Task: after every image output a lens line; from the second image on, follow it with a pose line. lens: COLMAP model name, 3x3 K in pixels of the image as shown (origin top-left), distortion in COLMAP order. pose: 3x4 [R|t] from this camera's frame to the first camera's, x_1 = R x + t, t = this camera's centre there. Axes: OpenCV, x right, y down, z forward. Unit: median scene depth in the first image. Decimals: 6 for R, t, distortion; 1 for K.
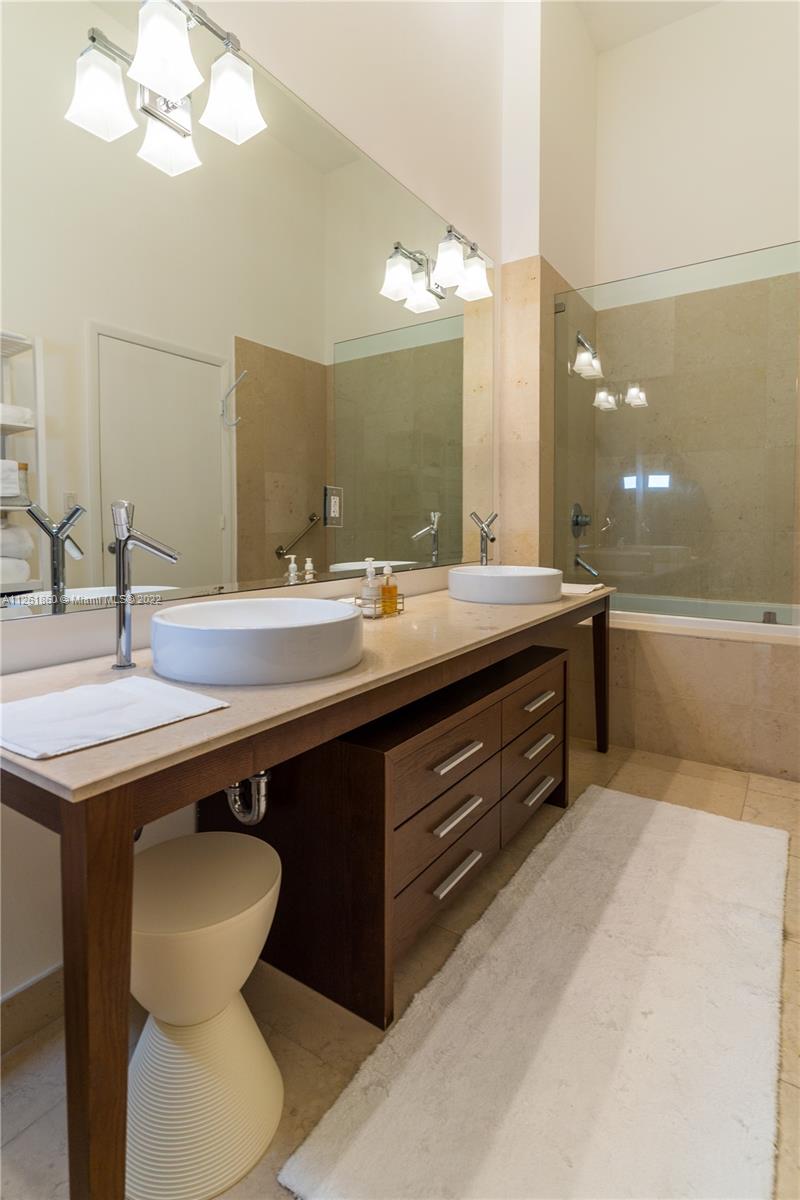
lens RADIAL K [[584.6, 0, 404.1], [0, 584.6, 573.7], [0, 0, 1]] dist [-0.000208, 0.000324]
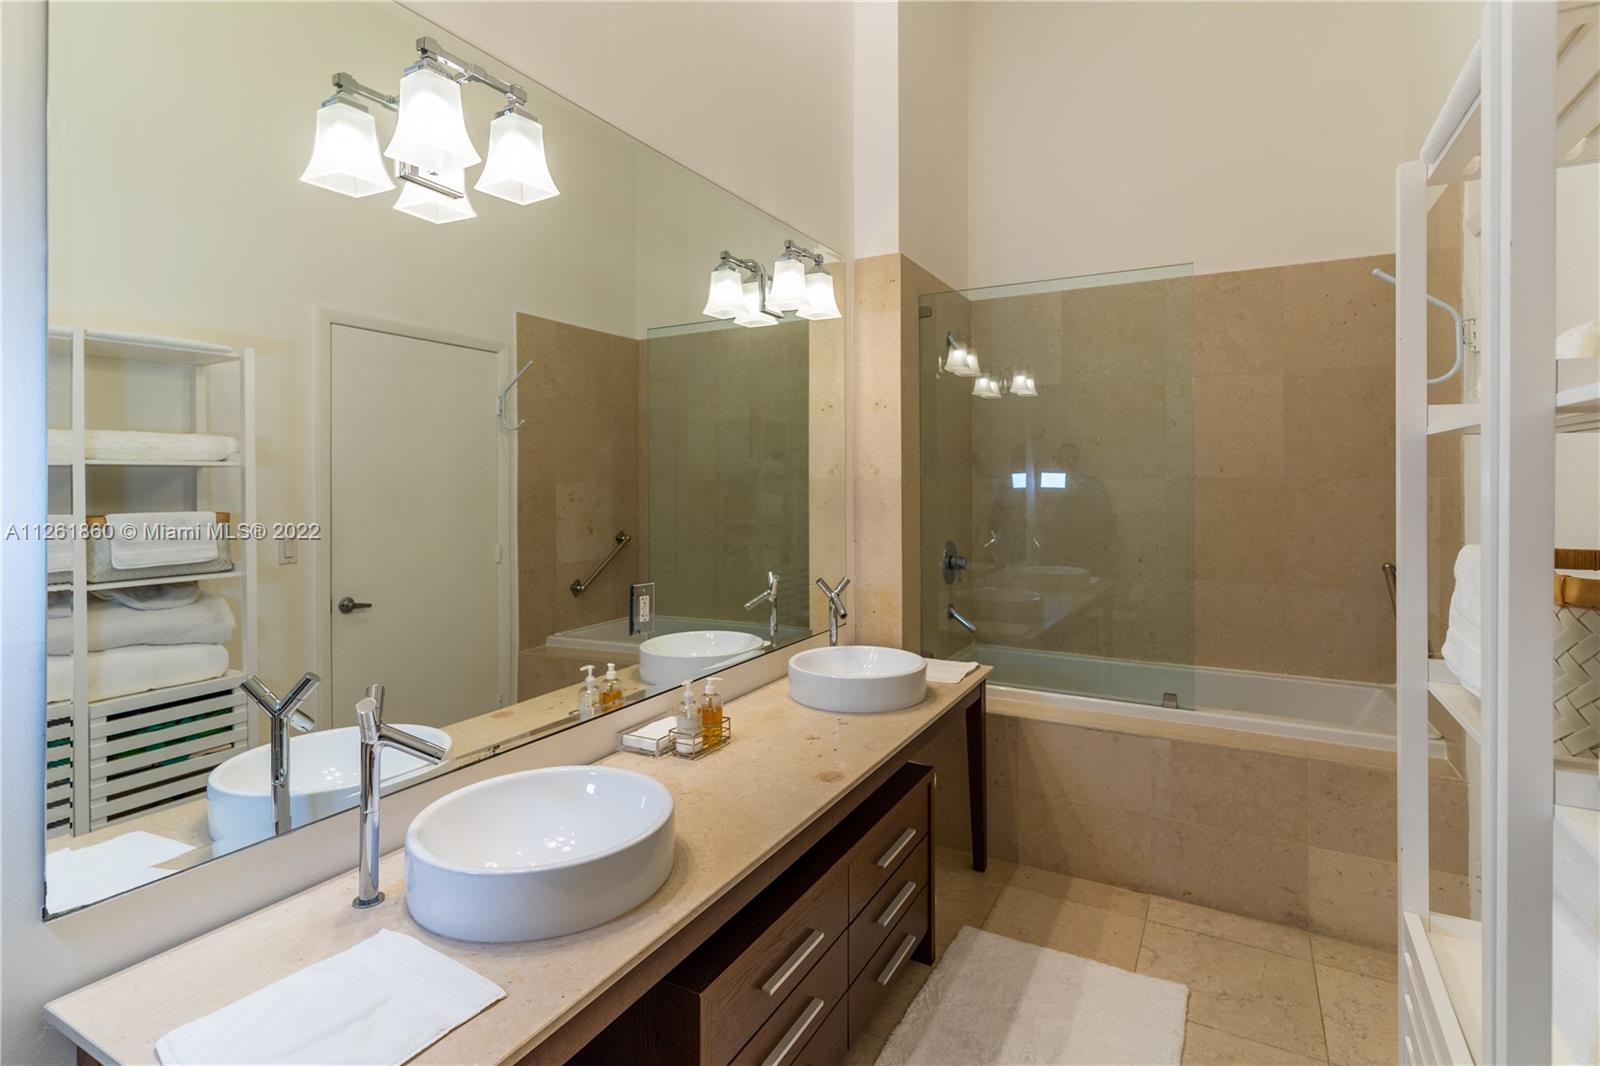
lens RADIAL K [[772.4, 0, 827.1], [0, 772.4, 486.7], [0, 0, 1]] dist [0.000682, -0.000293]
pose [[0.994725, -0.002680, 0.102542, 0.019119], [0.006523, 0.999288, -0.037157, -0.198630], [-0.102369, 0.037630, 0.994034, -0.072167]]
